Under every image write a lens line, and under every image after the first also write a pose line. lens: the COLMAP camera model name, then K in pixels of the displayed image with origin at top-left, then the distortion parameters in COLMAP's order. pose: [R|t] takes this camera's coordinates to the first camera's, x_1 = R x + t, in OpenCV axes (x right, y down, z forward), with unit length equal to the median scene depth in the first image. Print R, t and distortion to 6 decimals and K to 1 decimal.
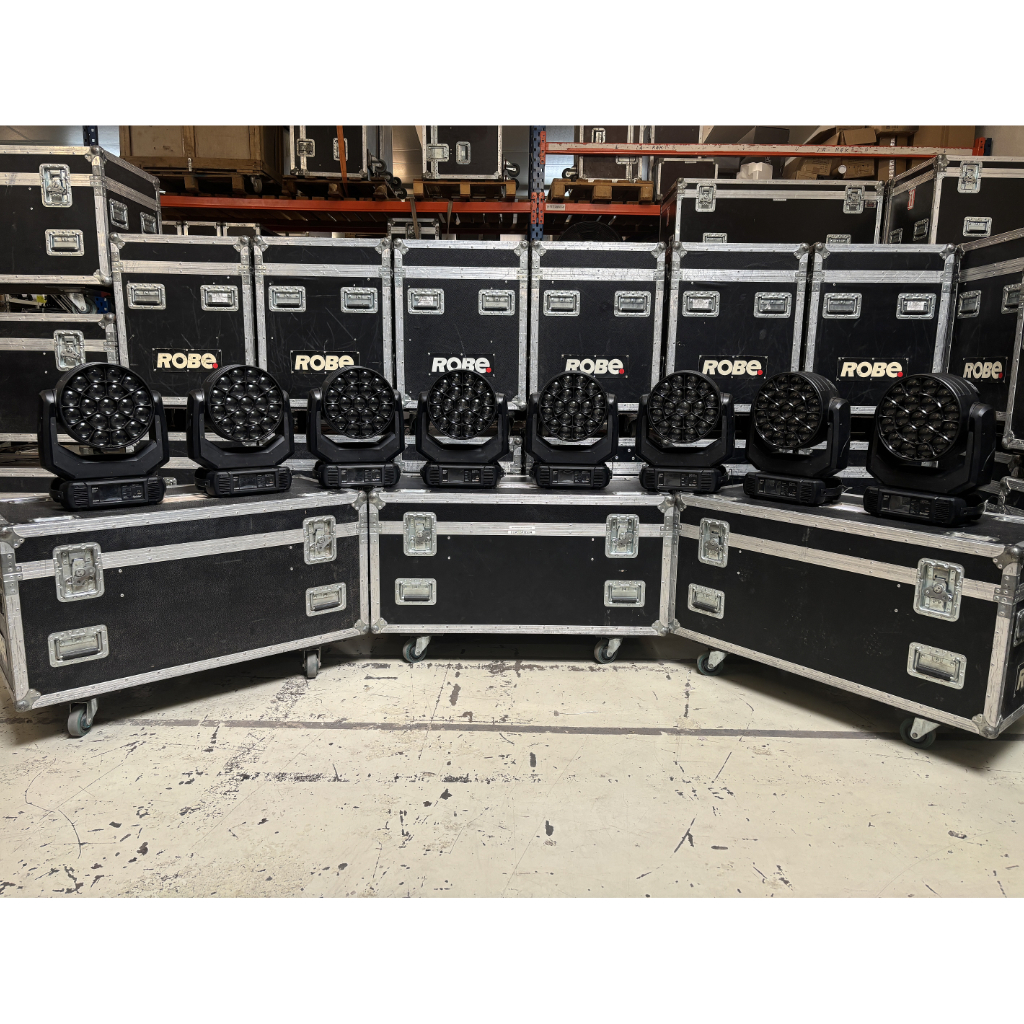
lens RADIAL K [[761.3, 0, 510.0], [0, 761.3, 512.2], [0, 0, 1]] dist [0.036185, -0.039233]
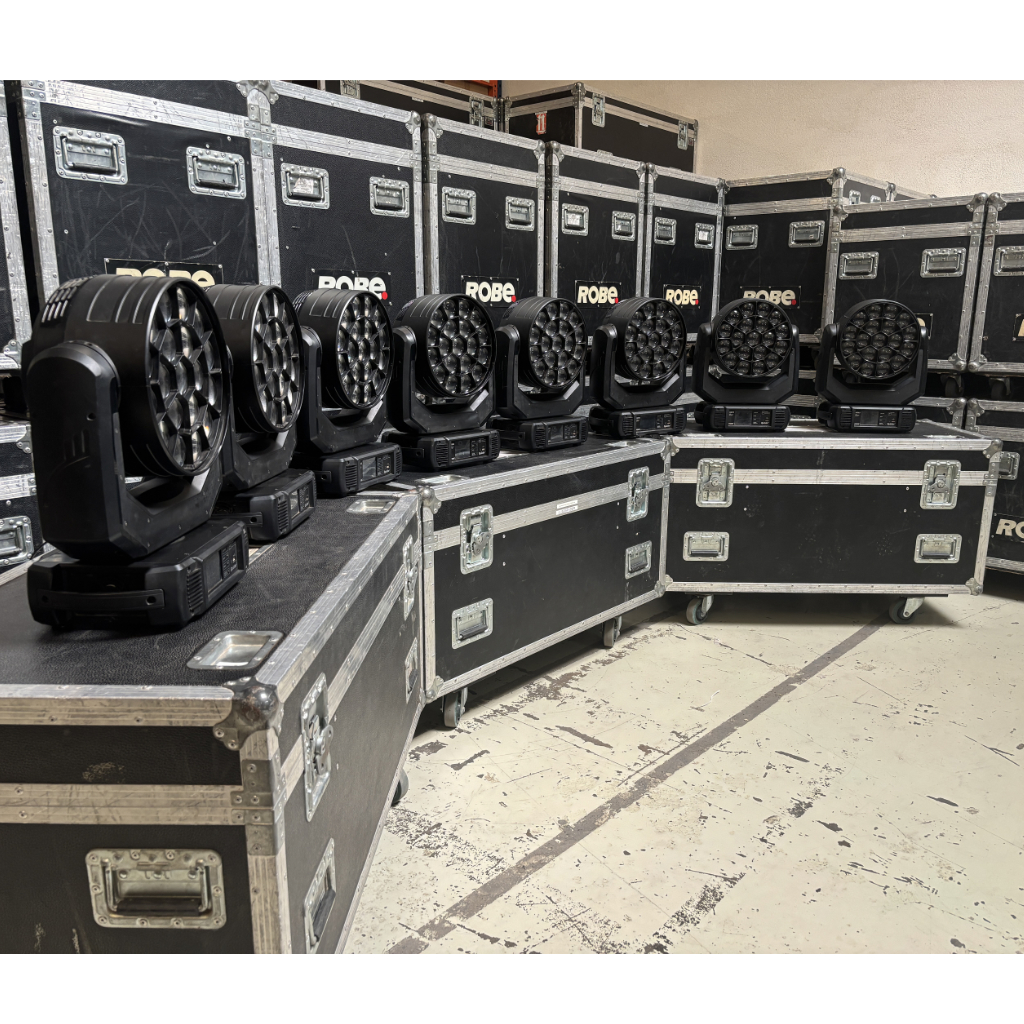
lens RADIAL K [[881.3, 0, 520.7], [0, 881.3, 516.4], [0, 0, 1]] dist [0.023982, -0.019958]
pose [[0.652579, -0.181270, 0.735719, -0.582058], [0.139588, 0.983105, 0.118407, -0.068630], [-0.744752, 0.025428, 0.666856, 0.383171]]
